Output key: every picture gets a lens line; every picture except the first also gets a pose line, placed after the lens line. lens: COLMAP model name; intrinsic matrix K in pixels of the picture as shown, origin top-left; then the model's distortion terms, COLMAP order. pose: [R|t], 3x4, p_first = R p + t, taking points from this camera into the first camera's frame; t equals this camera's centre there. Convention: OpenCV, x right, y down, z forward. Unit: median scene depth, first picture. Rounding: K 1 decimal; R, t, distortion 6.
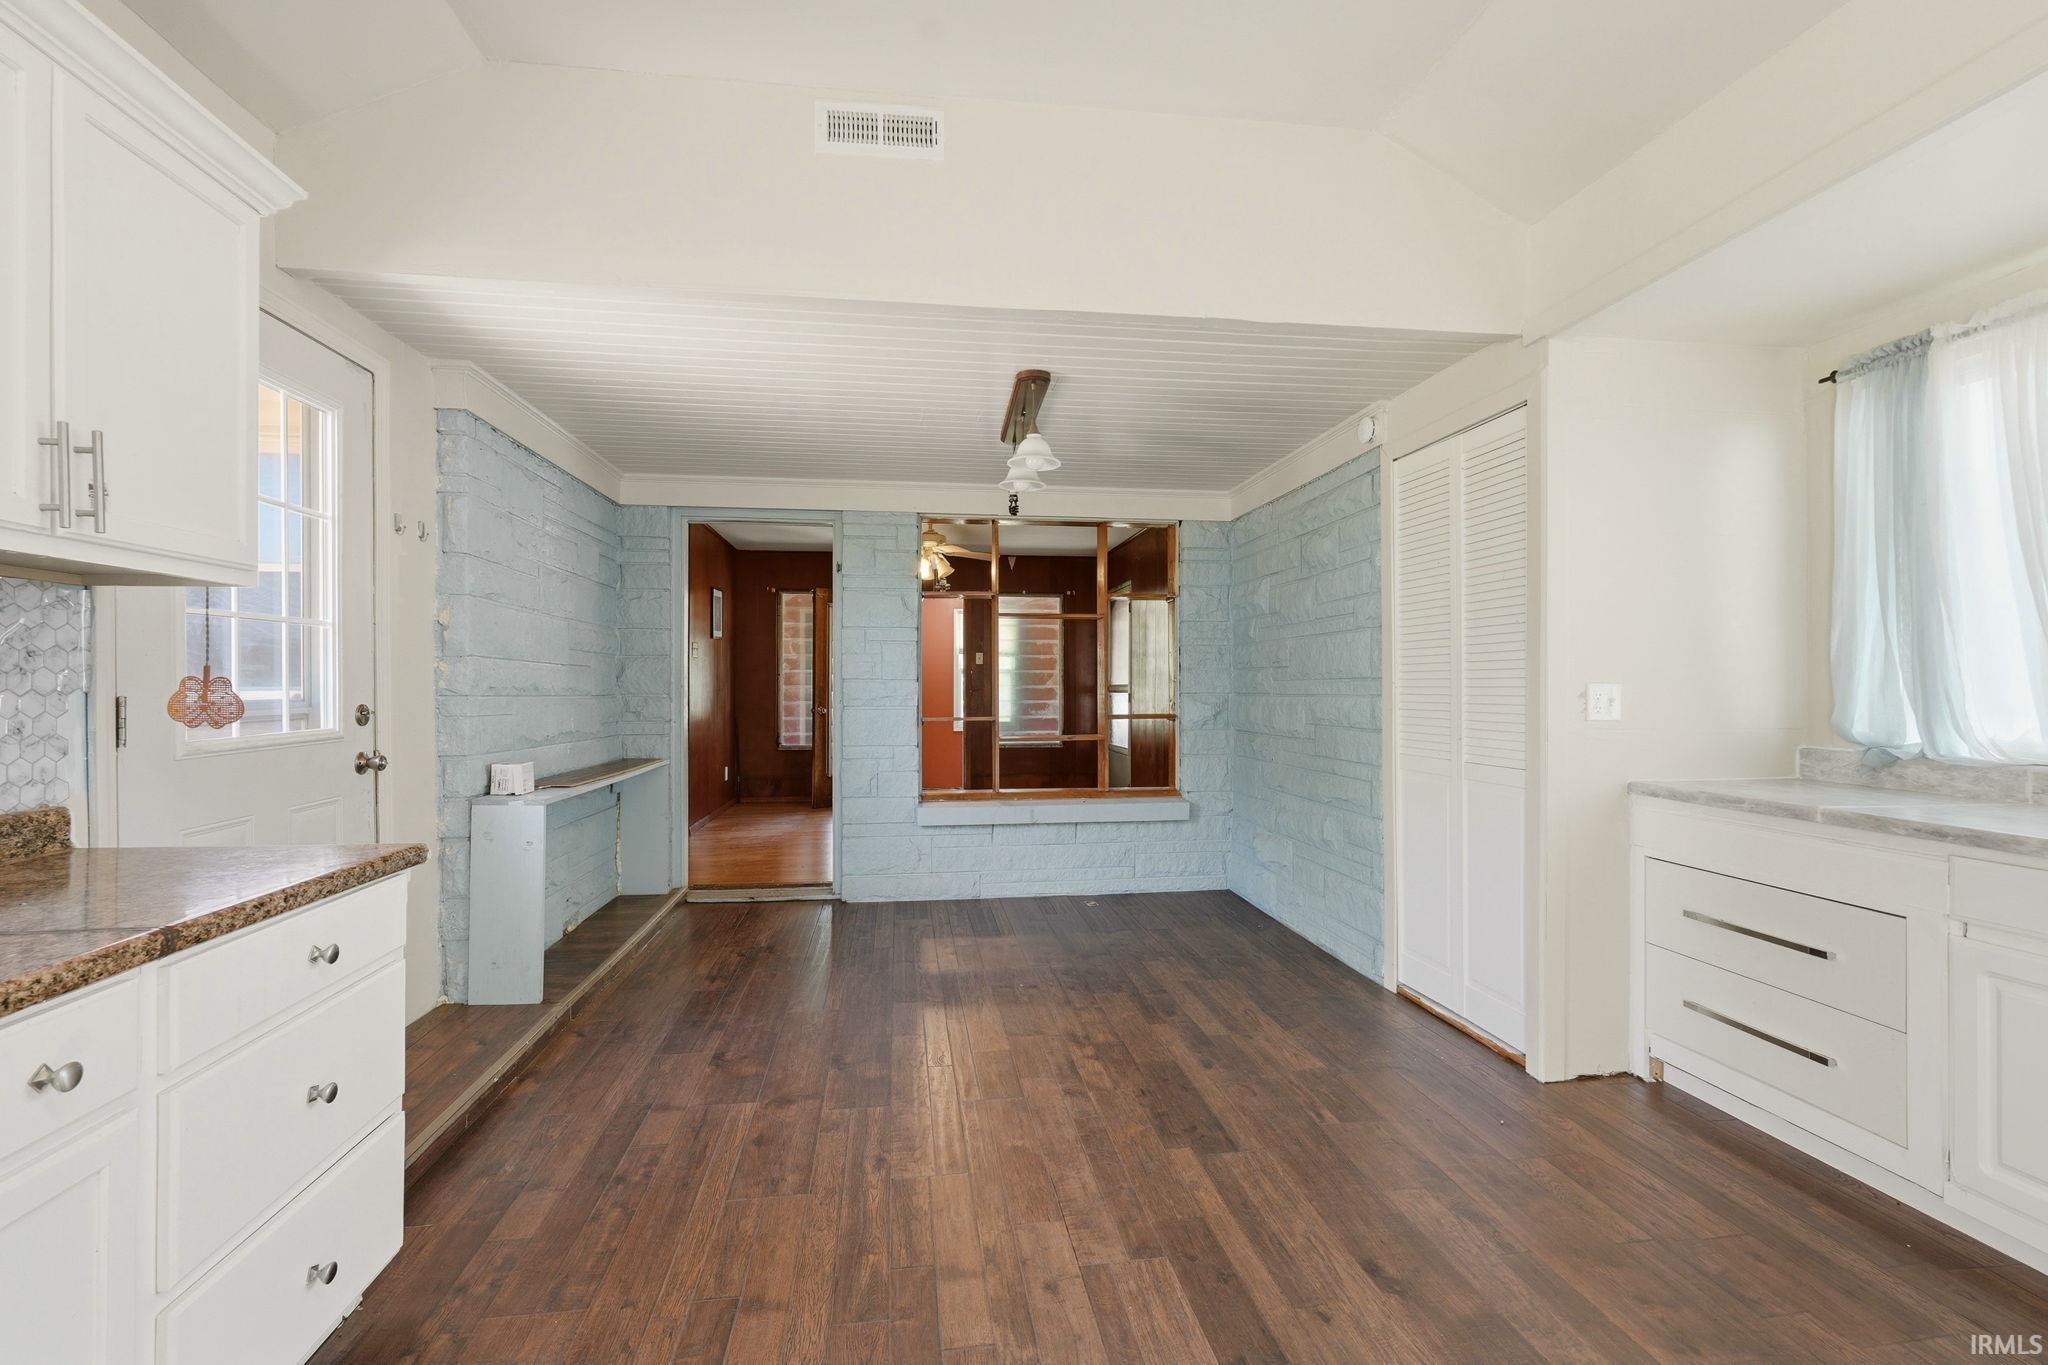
lens RADIAL K [[907.7, 0, 1023.9], [0, 907.7, 687.6], [0, 0, 1]] dist [-0.003382, 0.002455]
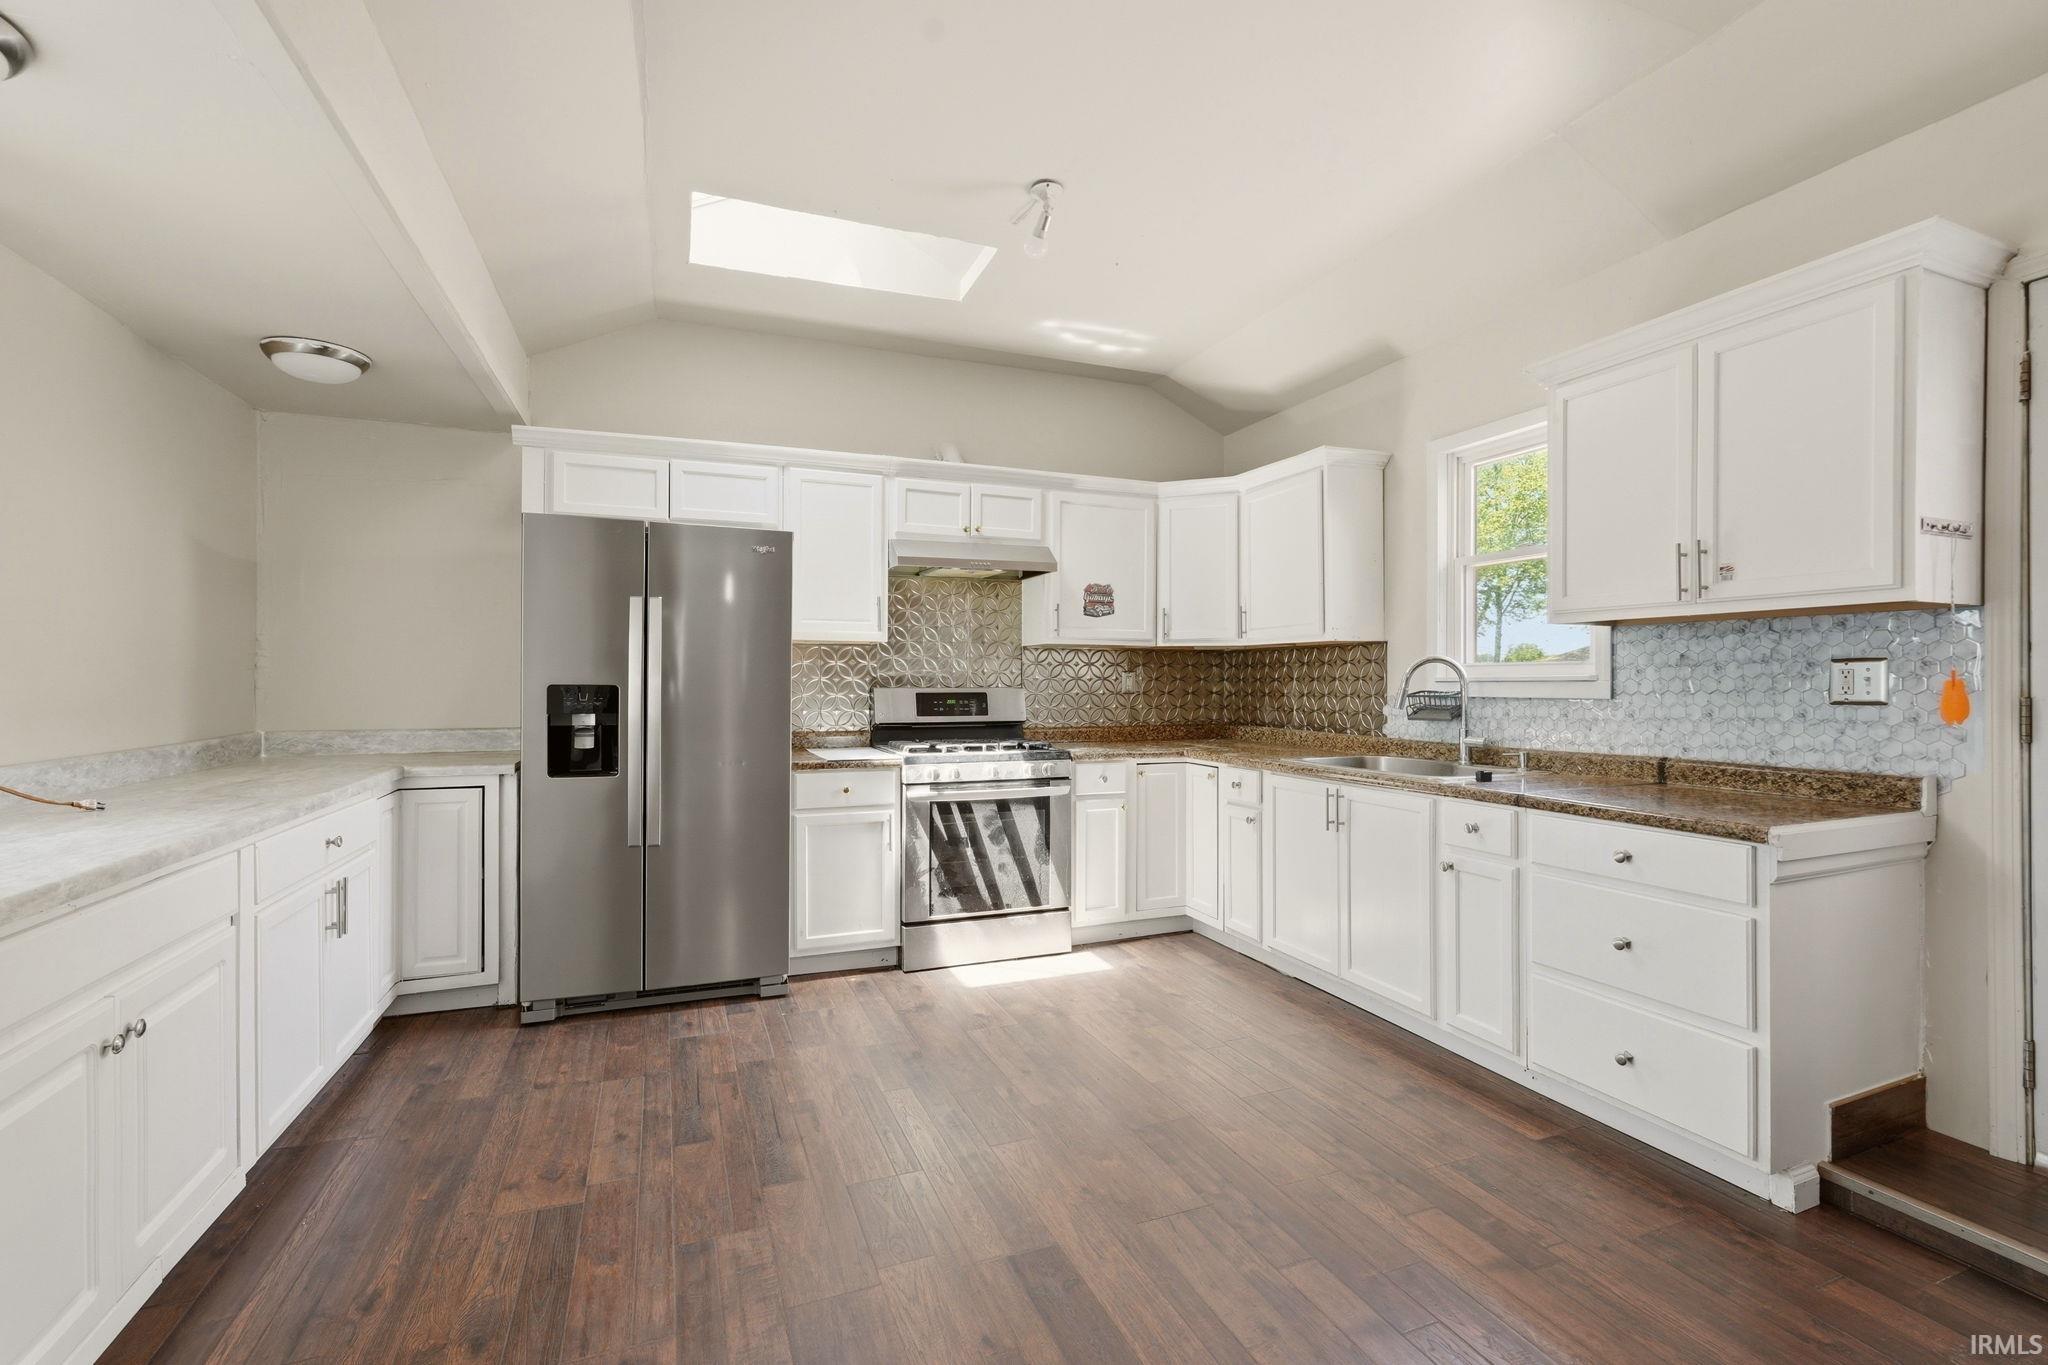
lens RADIAL K [[907.7, 0, 1023.9], [0, 907.7, 686.9], [0, 0, 1]] dist [-0.003382, 0.002455]
pose [[-0.972810, 0.000554, -0.231606, 0.481525], [-0.000866, 0.999981, 0.006028, -0.008398], [0.231605, 0.006065, -0.972791, 1.810407]]
